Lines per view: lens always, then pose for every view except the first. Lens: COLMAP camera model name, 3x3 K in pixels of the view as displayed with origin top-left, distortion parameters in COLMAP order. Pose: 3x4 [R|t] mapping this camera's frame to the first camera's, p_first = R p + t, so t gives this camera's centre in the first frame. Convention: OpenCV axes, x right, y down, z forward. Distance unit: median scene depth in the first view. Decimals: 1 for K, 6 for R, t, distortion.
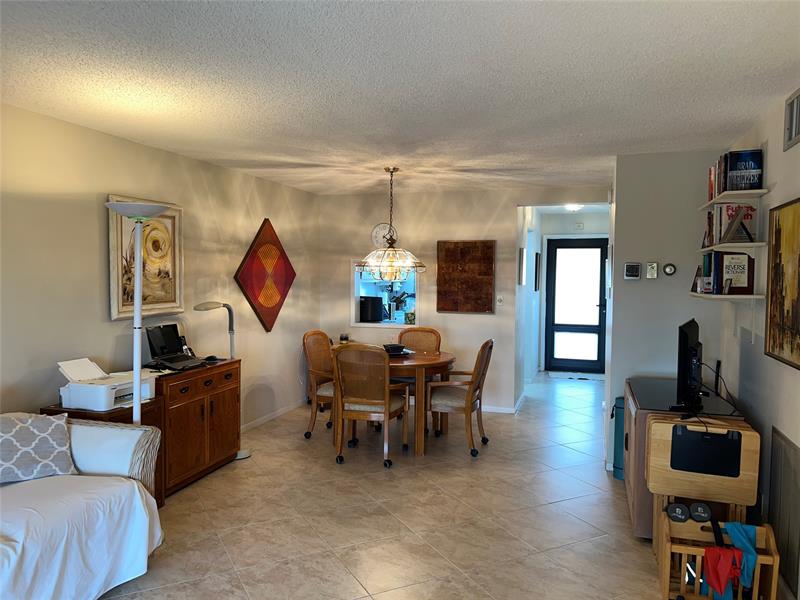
lens RADIAL K [[600.9, 0, 407.1], [0, 600.9, 304.3], [0, 0, 1]] dist [0.140475, -0.001315]
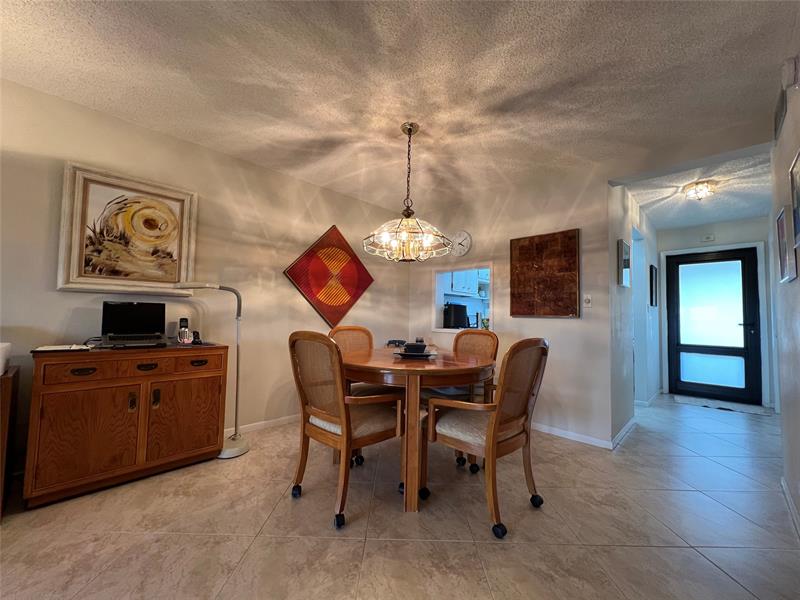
lens RADIAL K [[321.4, 0, 401.6], [0, 321.4, 301.7], [0, 0, 1]] dist [0.000493, 0.000160]
pose [[0.885724, -0.014481, -0.463987, 0.133962], [-0.035784, 0.994409, -0.099345, 0.046546], [0.462831, 0.104596, 0.880254, 0.510390]]
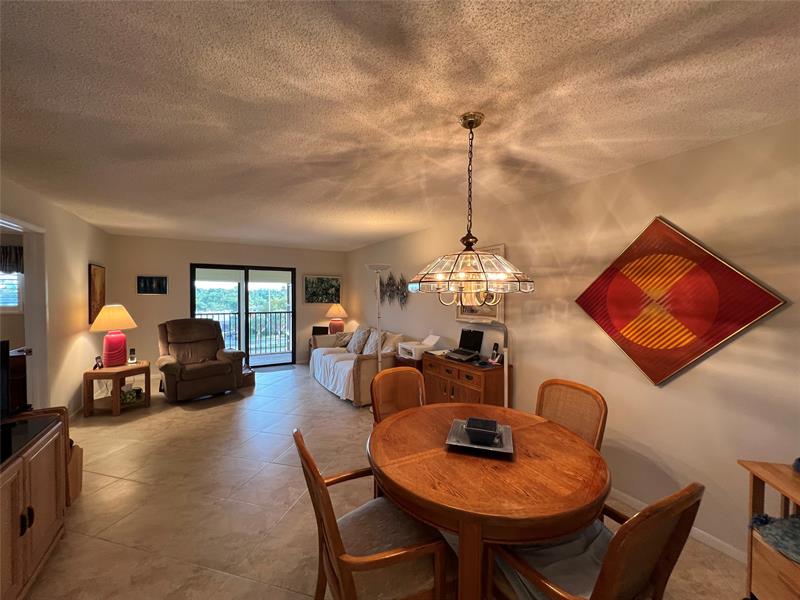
lens RADIAL K [[321.4, 0, 401.6], [0, 321.4, 301.7], [0, 0, 1]] dist [0.000493, 0.000160]
pose [[-0.672738, 0.004026, -0.739870, 0.206647], [-0.054516, 0.996997, 0.054994, -0.046993], [0.737870, 0.077332, -0.670498, 0.950021]]
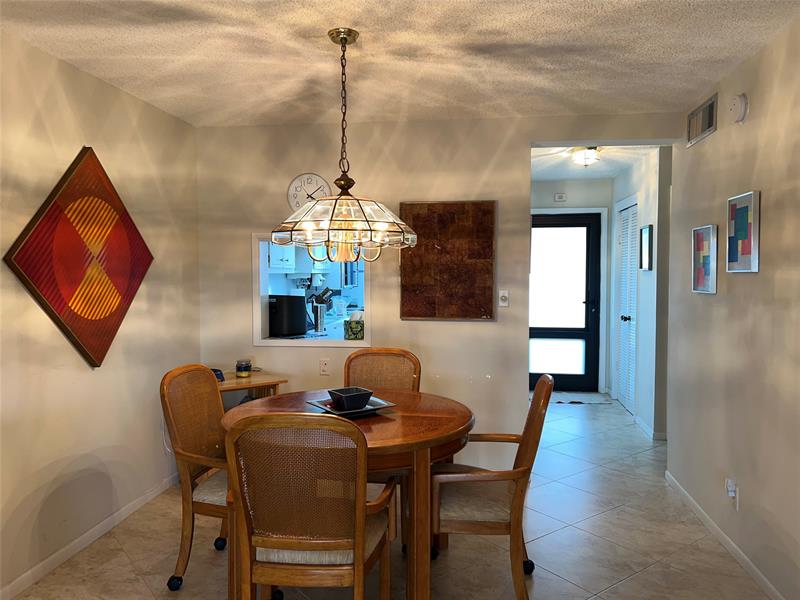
lens RADIAL K [[605.5, 0, 400.0], [0, 605.5, 300.0], [0, 0, 1]] dist [0.028625, -0.006330]
pose [[0.986470, -0.017066, 0.163049, -0.051901], [0.017386, 0.999849, -0.000536, -0.006534], [-0.163015, 0.003363, 0.986618, 0.410258]]
